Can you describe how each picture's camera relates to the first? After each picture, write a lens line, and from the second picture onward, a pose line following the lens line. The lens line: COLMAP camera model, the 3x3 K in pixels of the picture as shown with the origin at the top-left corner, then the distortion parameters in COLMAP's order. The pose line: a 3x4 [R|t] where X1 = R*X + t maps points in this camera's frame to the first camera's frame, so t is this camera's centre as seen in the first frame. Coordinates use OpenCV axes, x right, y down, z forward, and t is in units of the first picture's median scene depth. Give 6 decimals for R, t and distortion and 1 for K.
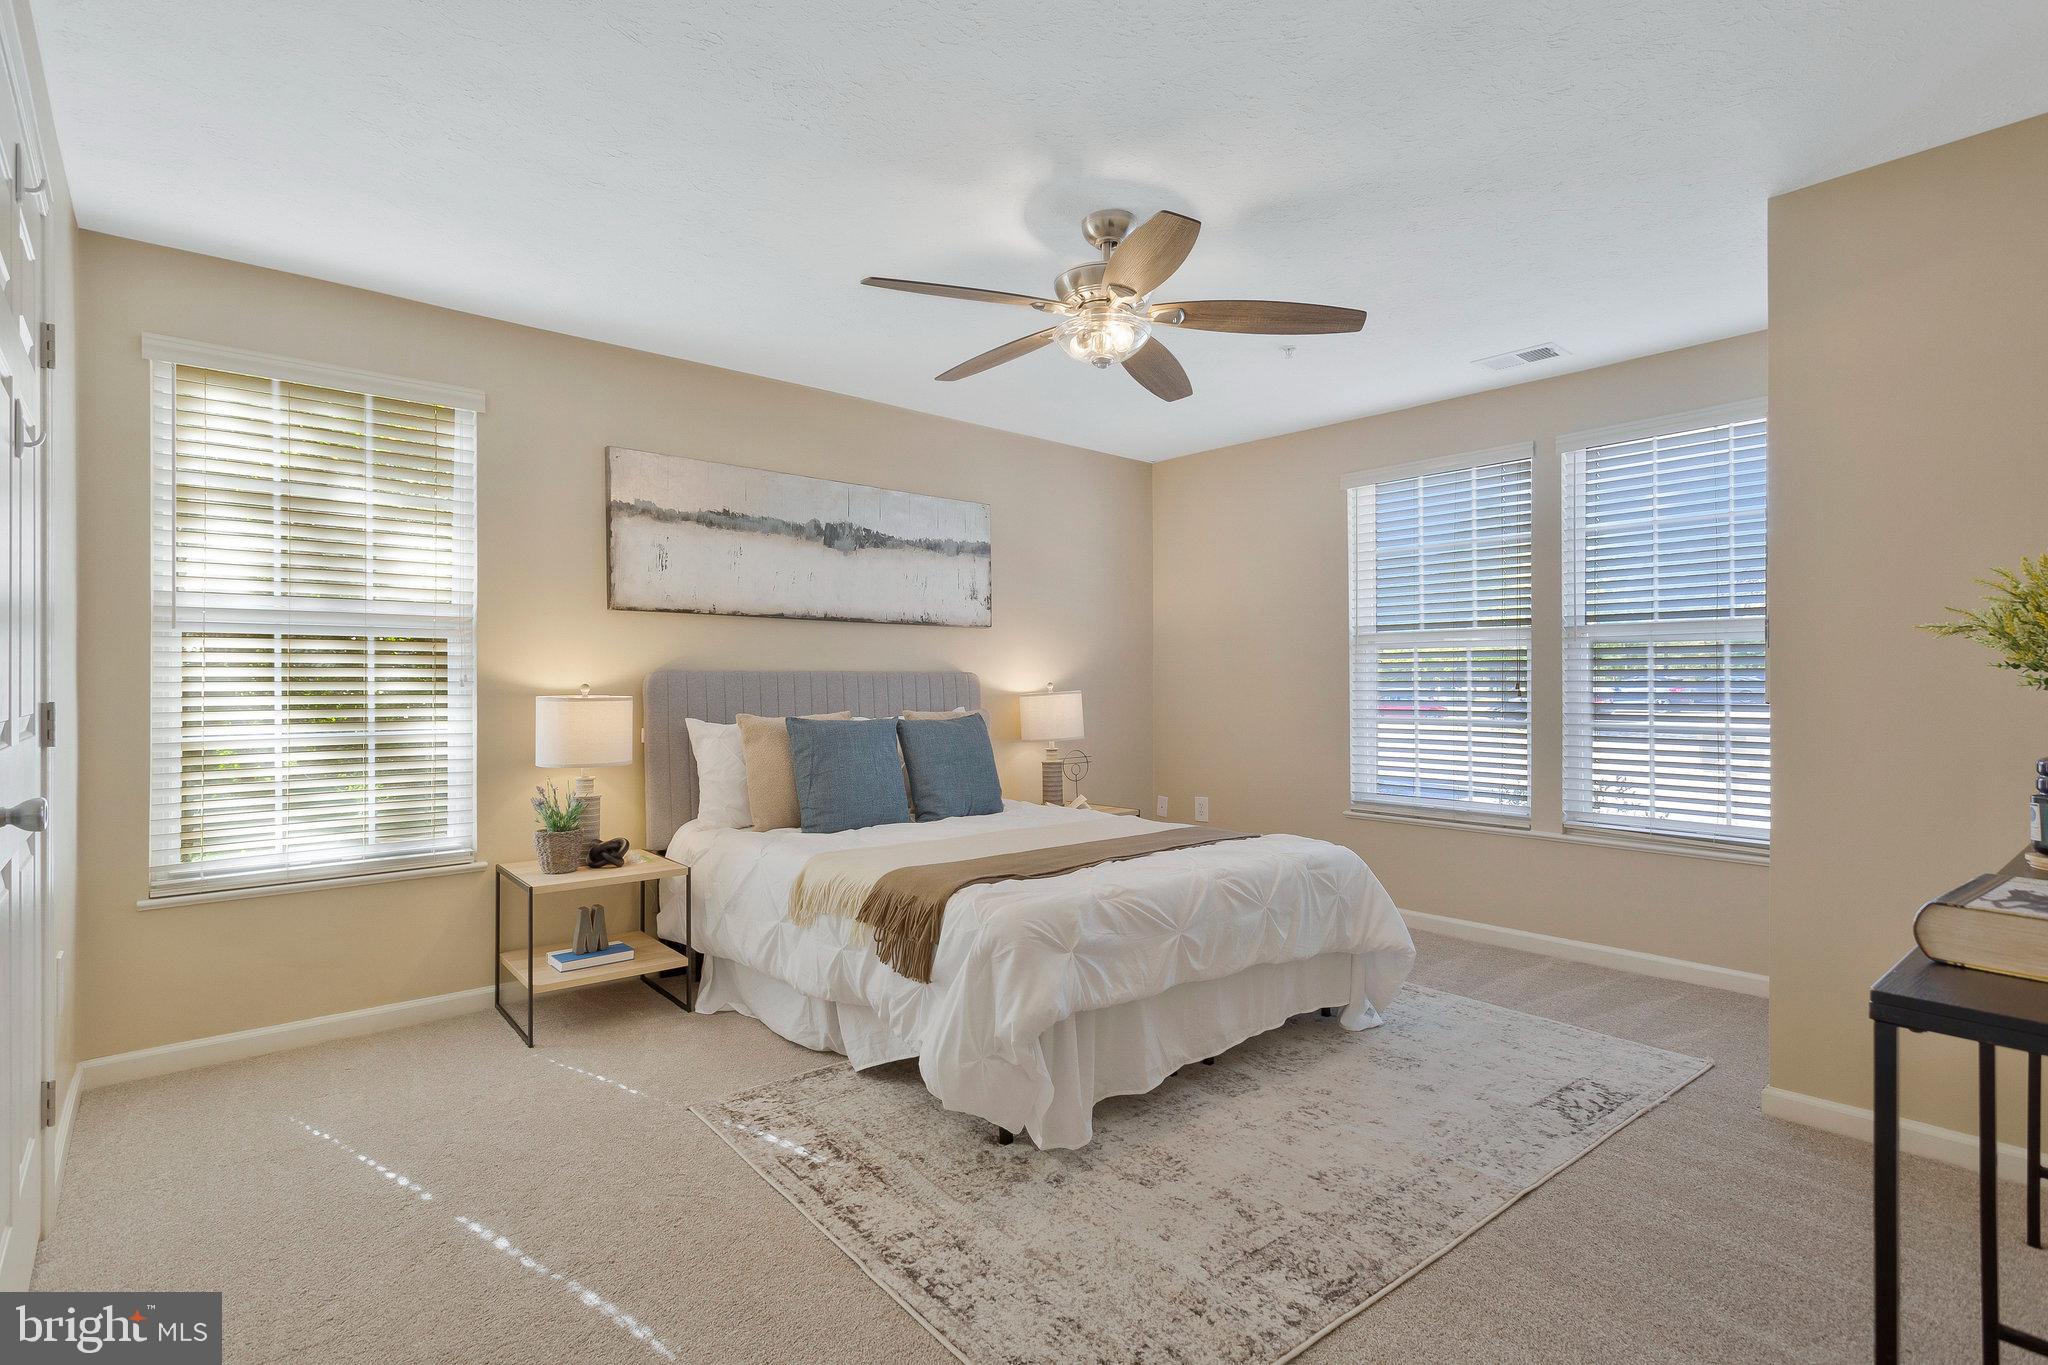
lens RADIAL K [[988.8, 0, 1012.7], [0, 988.8, 692.9], [0, 0, 1]] dist [0.001809, 0.000766]
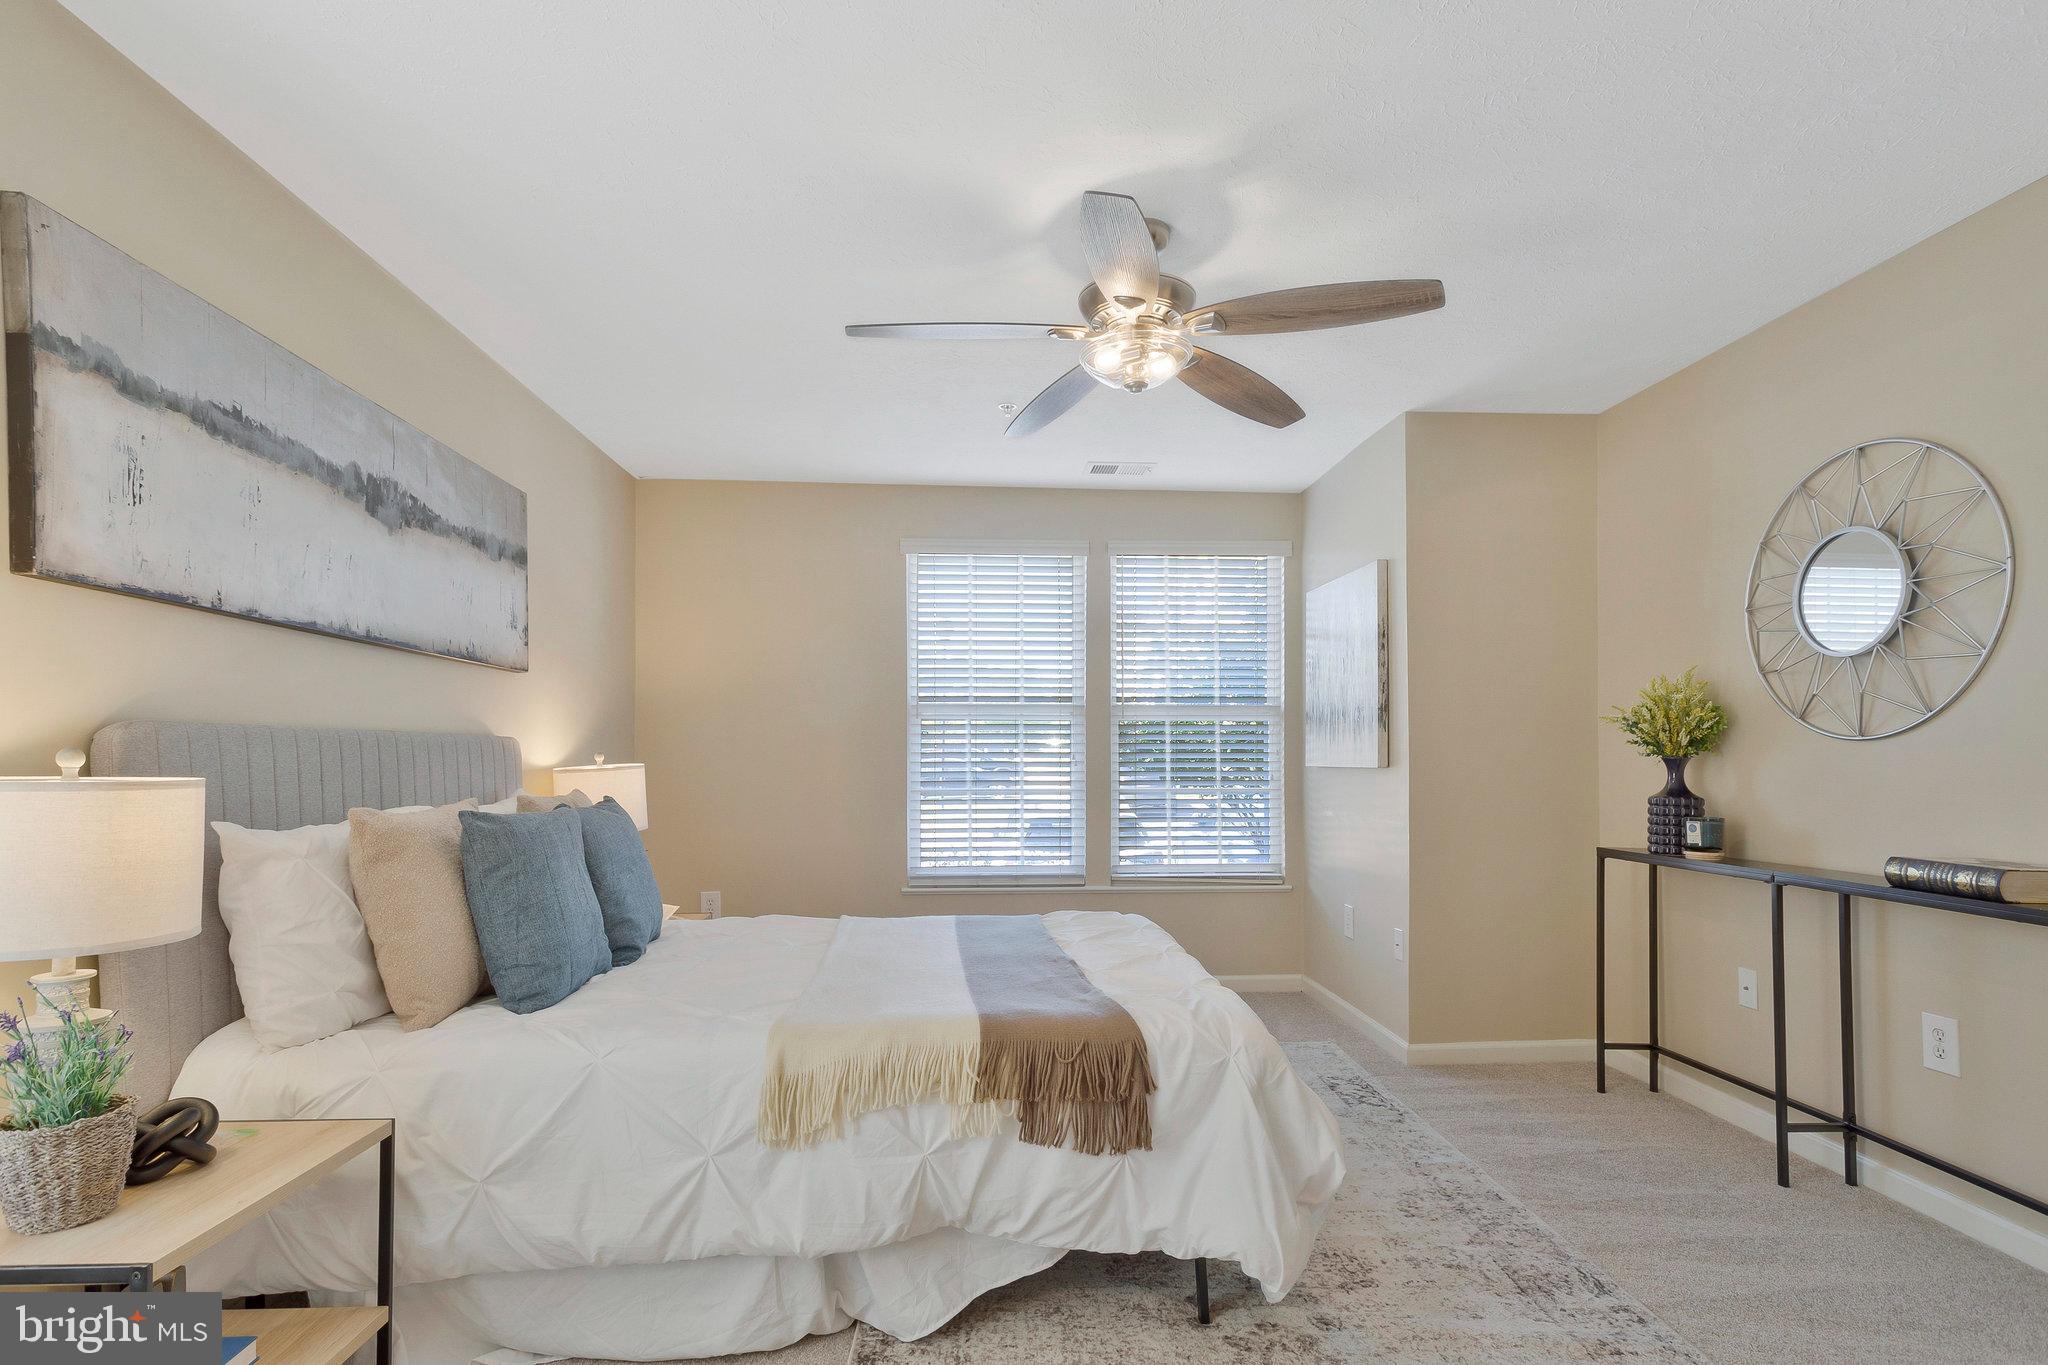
lens RADIAL K [[1025.3, 0, 1026.0], [0, 1025.3, 728.9], [0, 0, 1]] dist [0.012346, 0.000609]
pose [[0.597647, 0.022356, 0.801448, -0.487936], [0.008245, 0.999387, -0.034025, 0.000229], [-0.801717, 0.026943, 0.597096, 0.379079]]
